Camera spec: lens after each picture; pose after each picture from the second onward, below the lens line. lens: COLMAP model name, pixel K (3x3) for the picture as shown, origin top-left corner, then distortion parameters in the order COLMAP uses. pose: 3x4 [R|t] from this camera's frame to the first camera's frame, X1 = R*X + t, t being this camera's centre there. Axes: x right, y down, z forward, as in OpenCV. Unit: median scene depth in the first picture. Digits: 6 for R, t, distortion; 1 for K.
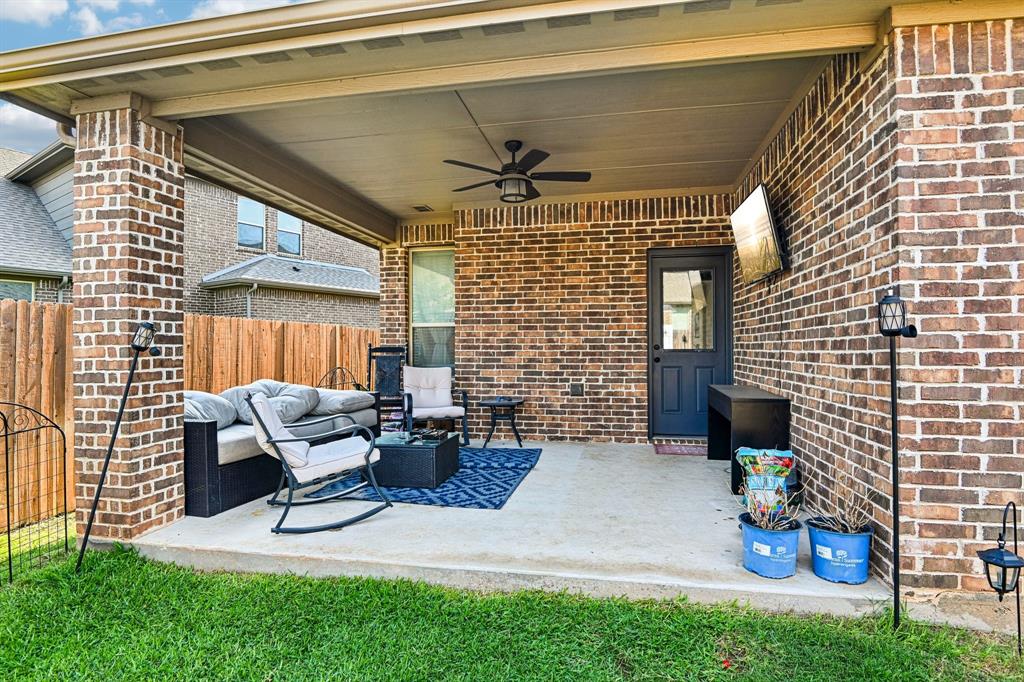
lens RADIAL K [[538.9, 0, 517.0], [0, 538.9, 343.0], [0, 0, 1]] dist [-0.005625, -0.012835]
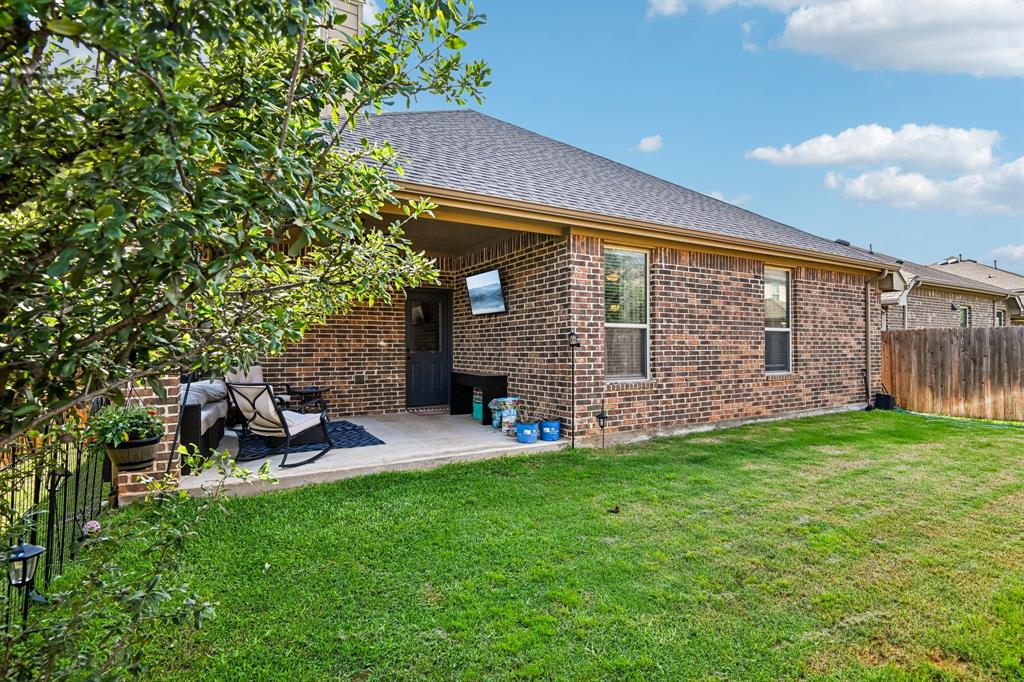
lens RADIAL K [[531.1, 0, 512.0], [0, 531.1, 341.0], [0, 0, 1]] dist [0.000130, -0.000033]
pose [[0.746282, 0.009496, 0.665562, -0.549599], [-0.004311, 0.999946, -0.009434, -0.005163], [-0.665616, 0.004171, 0.746283, -0.347636]]
